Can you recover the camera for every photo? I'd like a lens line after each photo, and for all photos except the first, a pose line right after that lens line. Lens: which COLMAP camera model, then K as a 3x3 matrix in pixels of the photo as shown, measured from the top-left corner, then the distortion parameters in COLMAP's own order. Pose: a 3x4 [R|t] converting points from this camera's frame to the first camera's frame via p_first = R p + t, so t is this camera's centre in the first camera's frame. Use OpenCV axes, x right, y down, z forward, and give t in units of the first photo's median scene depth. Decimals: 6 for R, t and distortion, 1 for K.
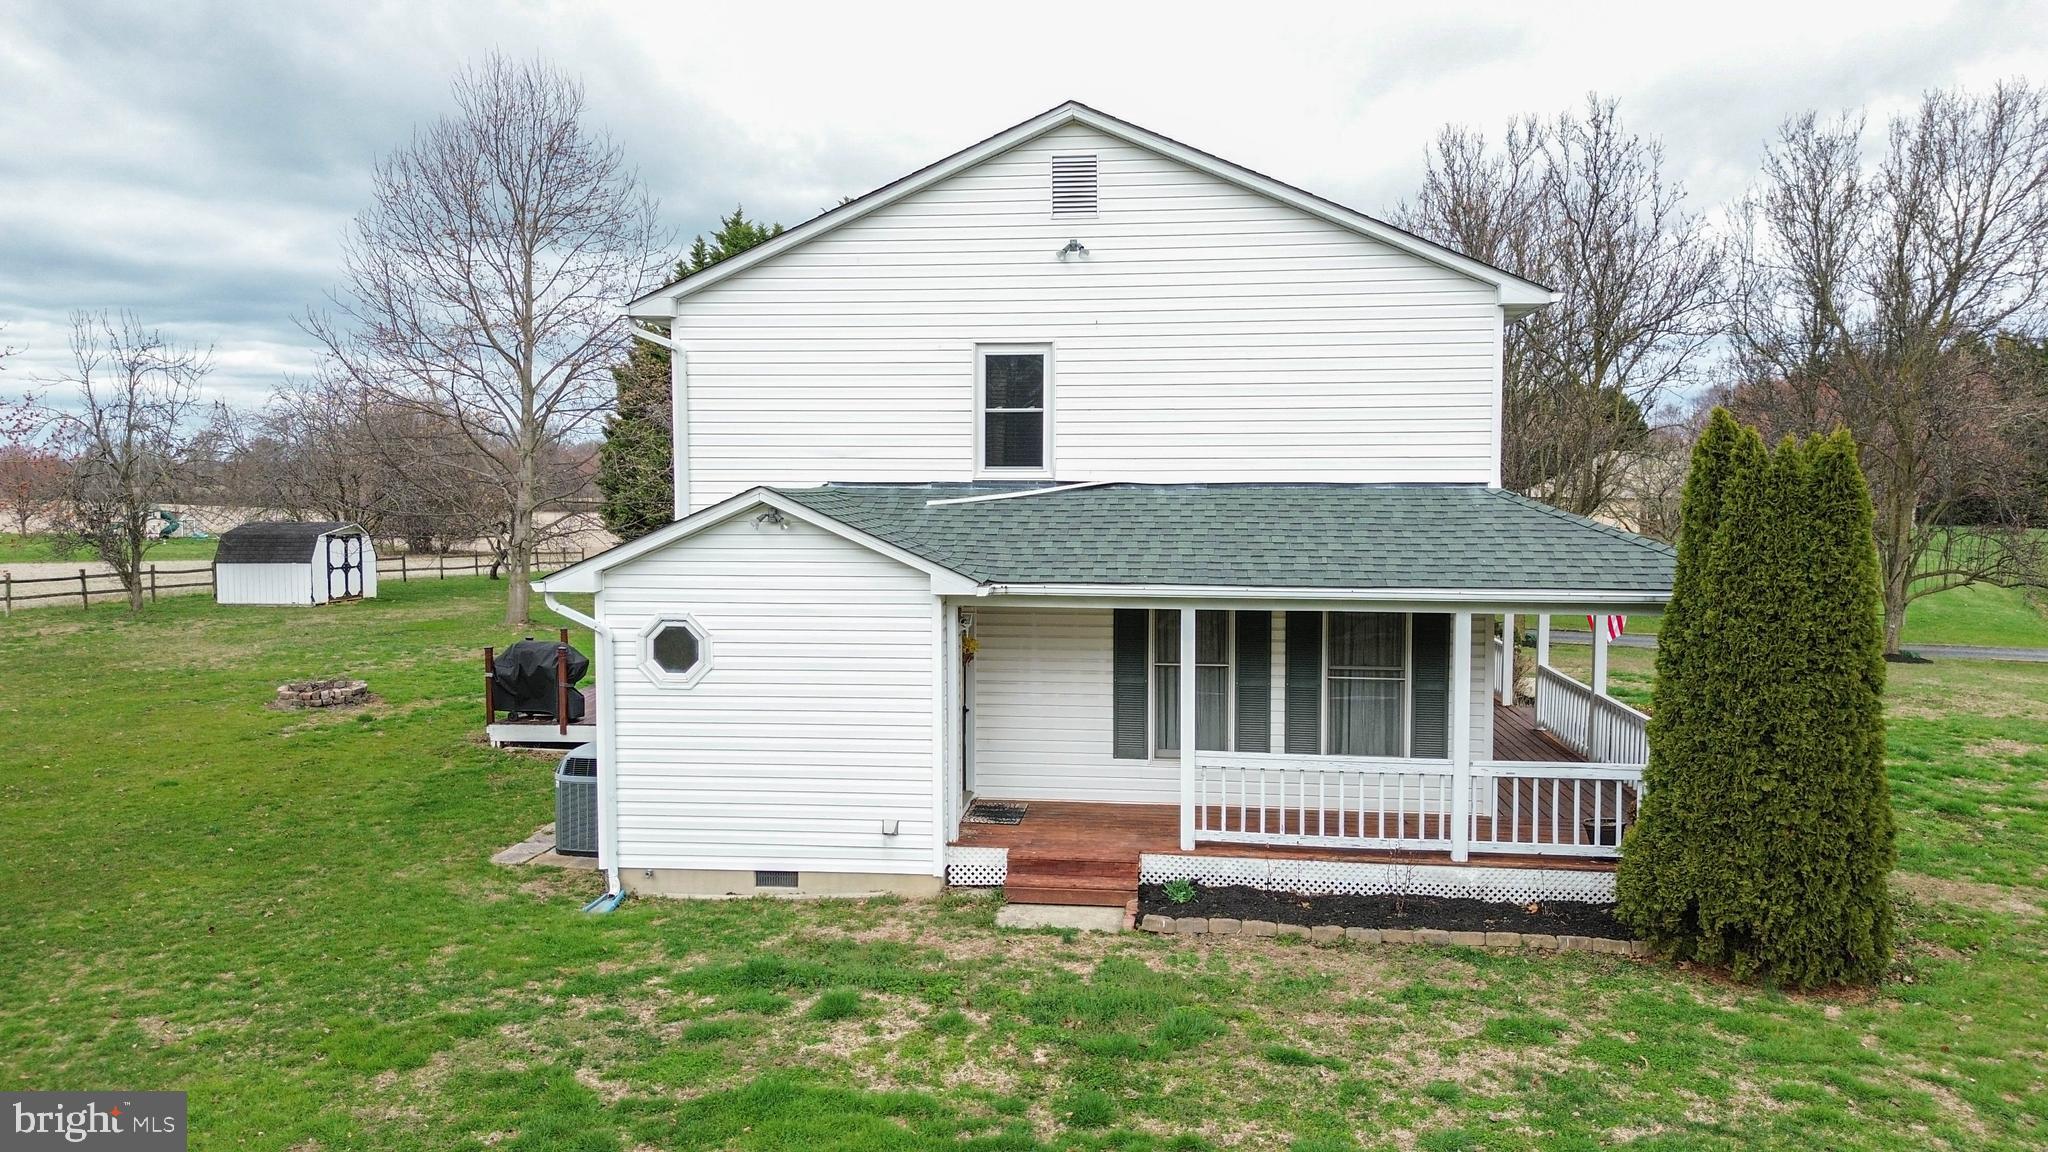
lens RADIAL K [[1440.9, 0, 971.9], [0, 1440.9, 645.2], [0, 0, 1]] dist [0.069426, -0.072444]
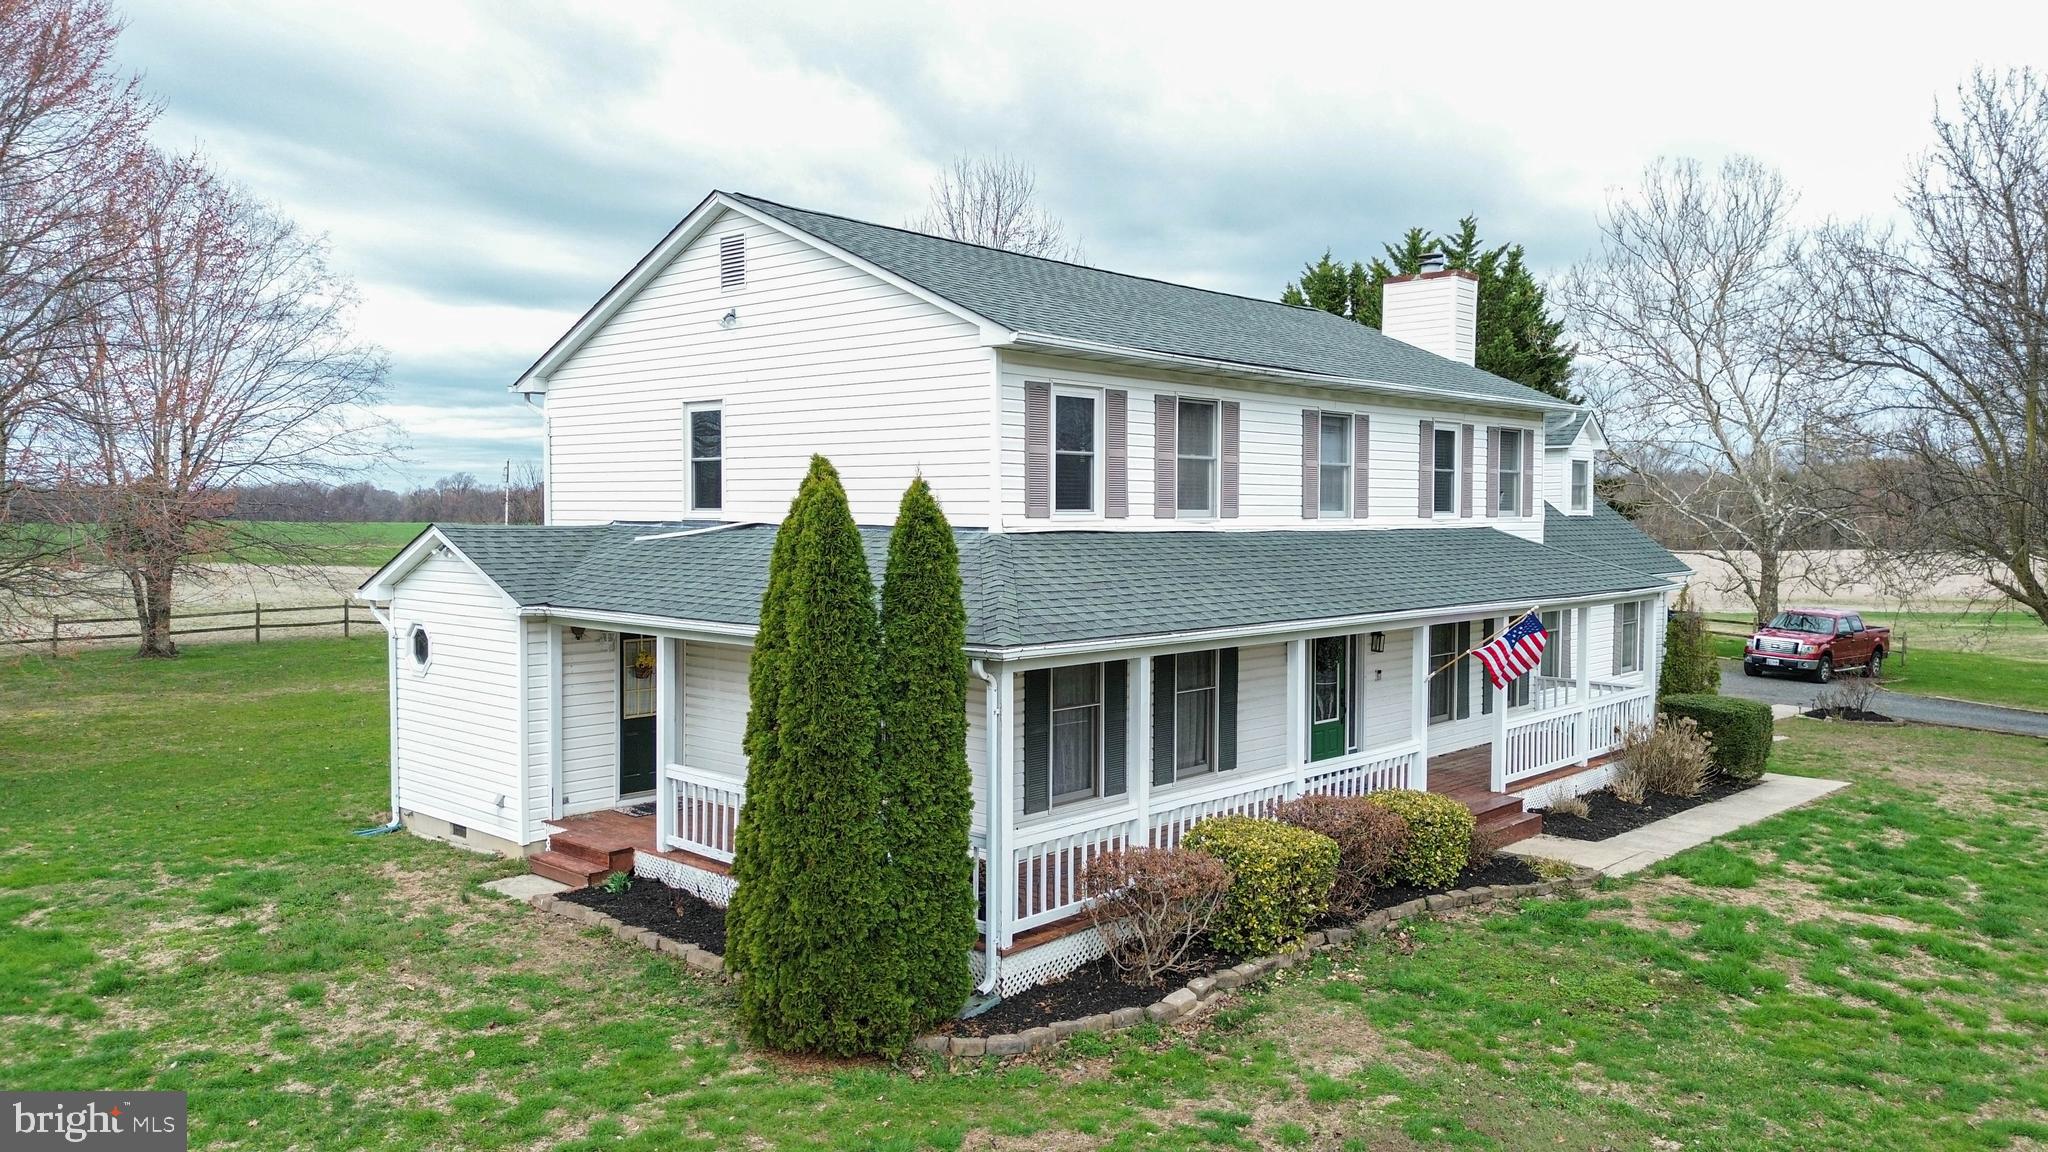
lens RADIAL K [[1440.9, 0, 1011.0], [0, 1440.9, 634.7], [0, 0, 1]] dist [0.069426, -0.072444]
pose [[0.809543, 0.053202, -0.584644, 1.179267], [-0.072367, 0.997333, -0.009448, -0.039687], [0.582583, 0.049957, 0.811235, 0.281995]]
